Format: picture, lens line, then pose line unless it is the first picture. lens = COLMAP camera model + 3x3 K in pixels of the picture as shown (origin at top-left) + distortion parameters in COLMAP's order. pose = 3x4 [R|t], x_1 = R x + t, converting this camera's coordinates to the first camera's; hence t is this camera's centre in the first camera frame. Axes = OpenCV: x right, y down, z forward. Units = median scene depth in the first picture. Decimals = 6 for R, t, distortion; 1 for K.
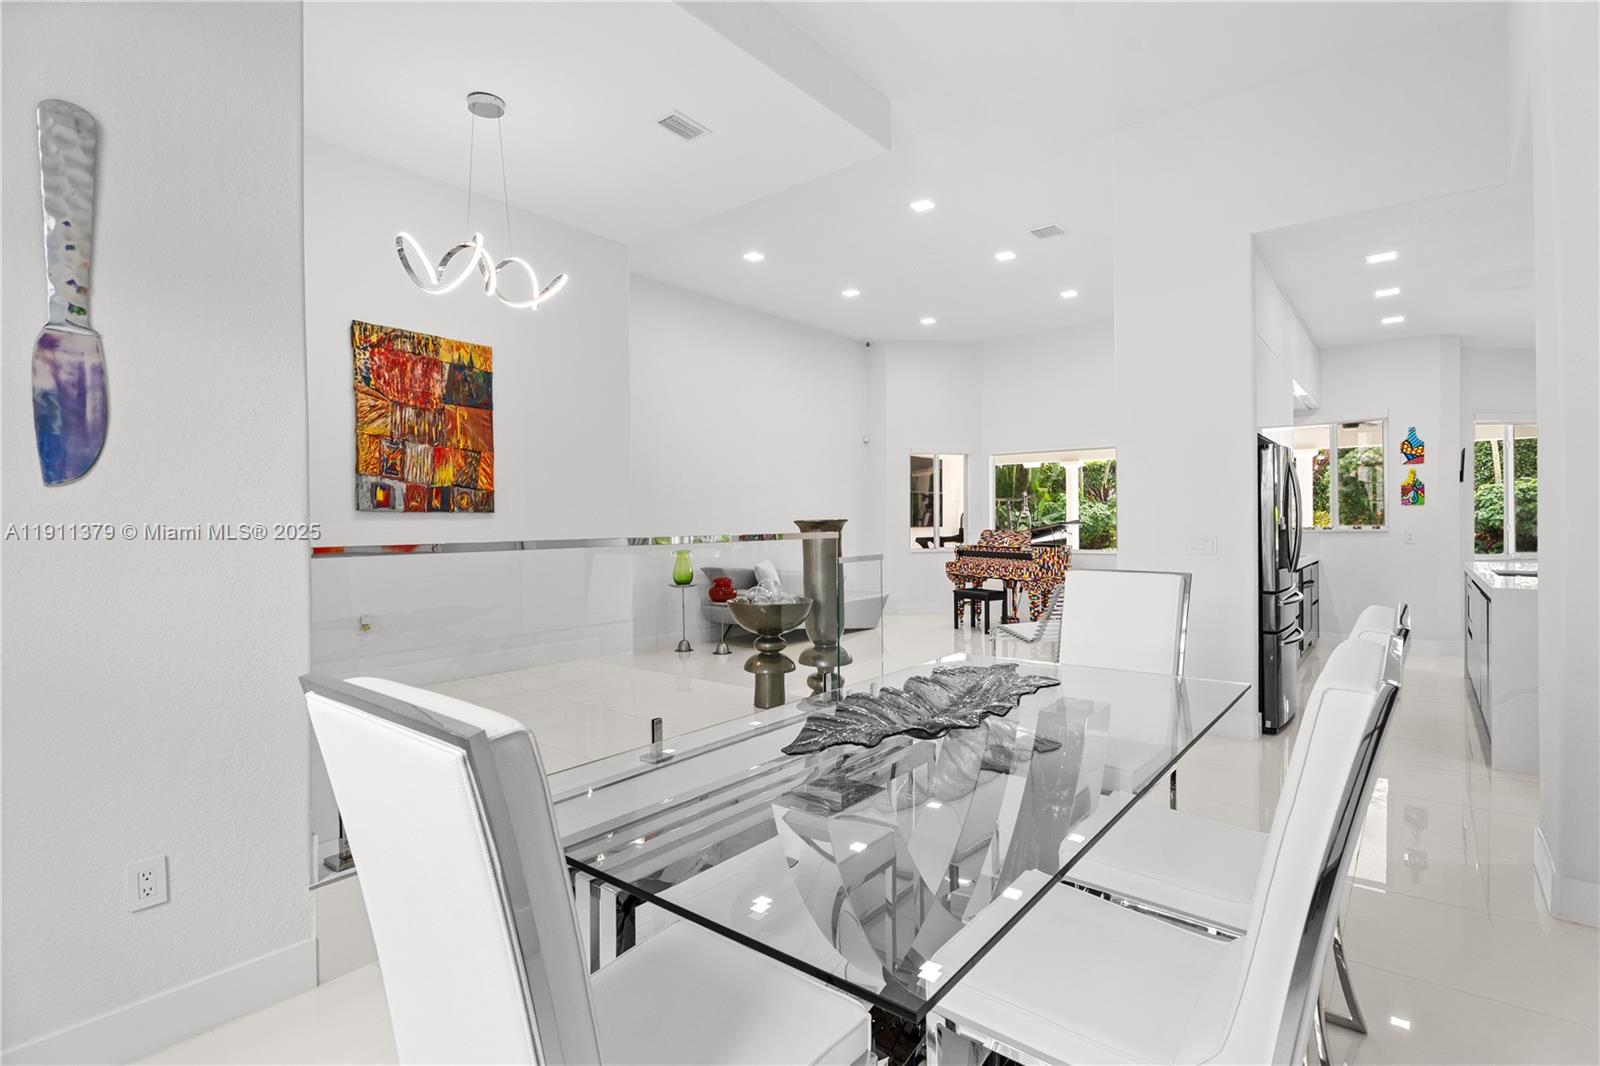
lens RADIAL K [[755.3, 0, 799.9], [0, 755.3, 524.5], [0, 0, 1]] dist [-0.018411, -0.000403]
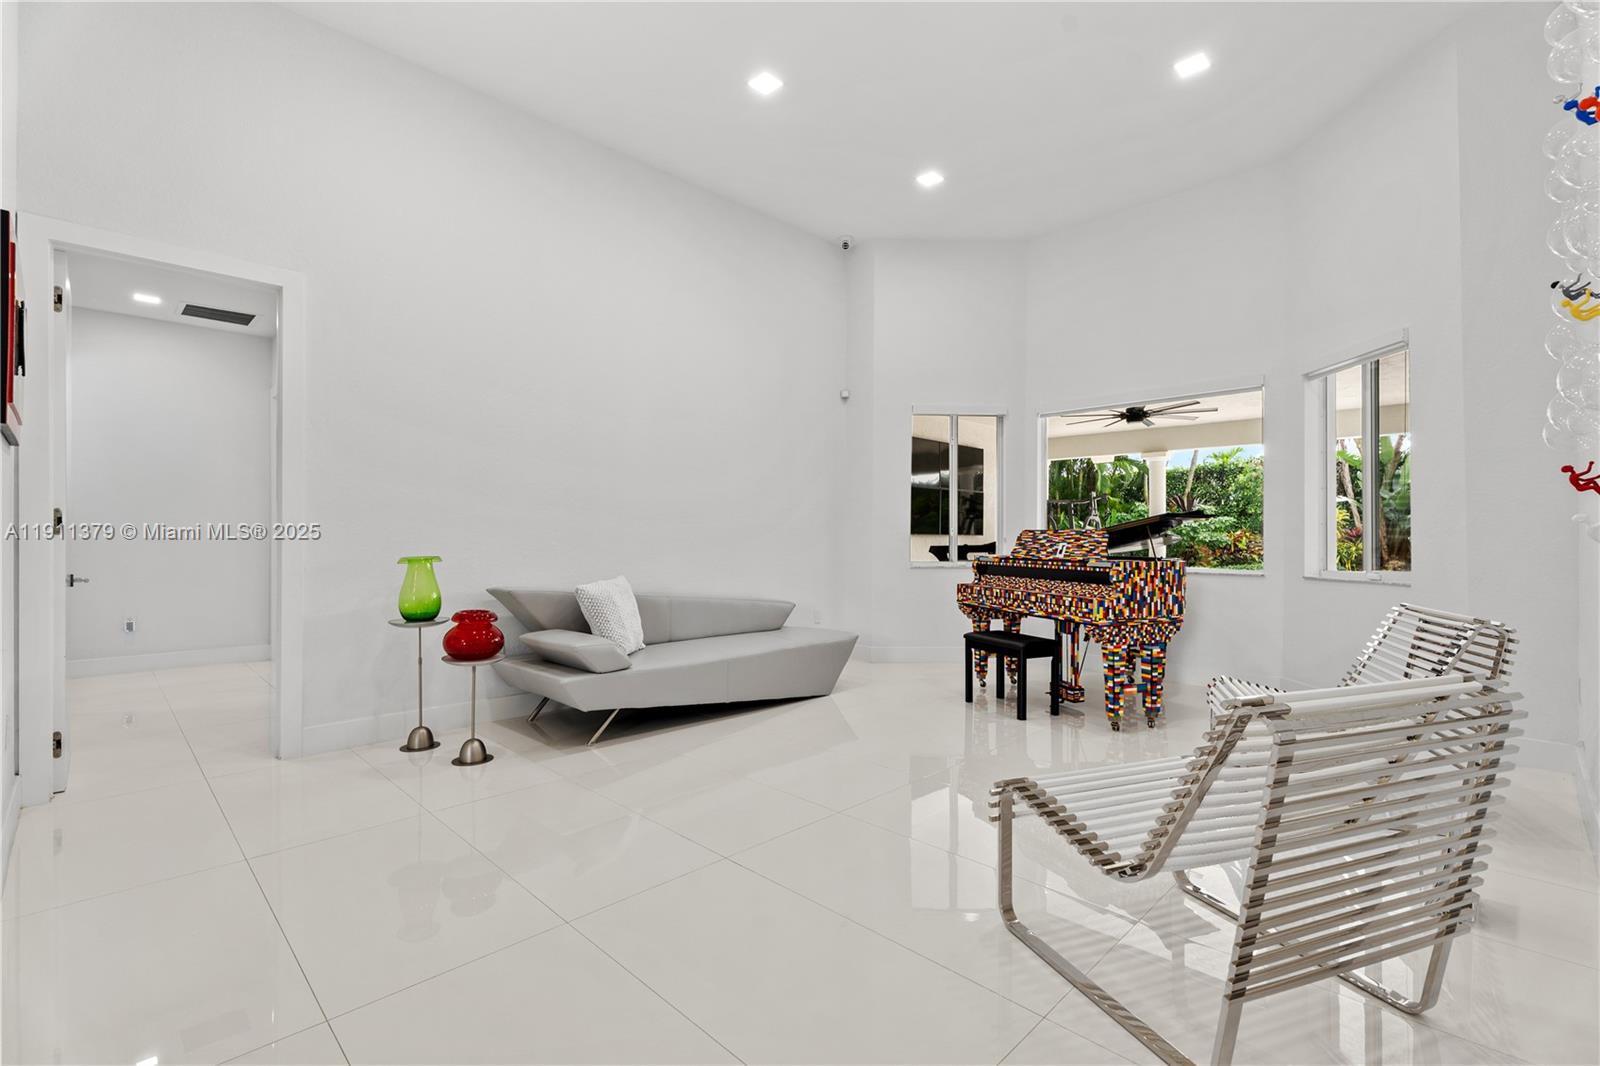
lens RADIAL K [[708.8, 0, 802.3], [0, 708.8, 538.1], [0, 0, 1]] dist [0.003684, 0.001172]
pose [[0.995238, 0.011155, -0.096830, 0.130416], [-0.011438, 0.999932, -0.002361, 0.016623], [0.096798, 0.003457, 0.995298, 0.447261]]
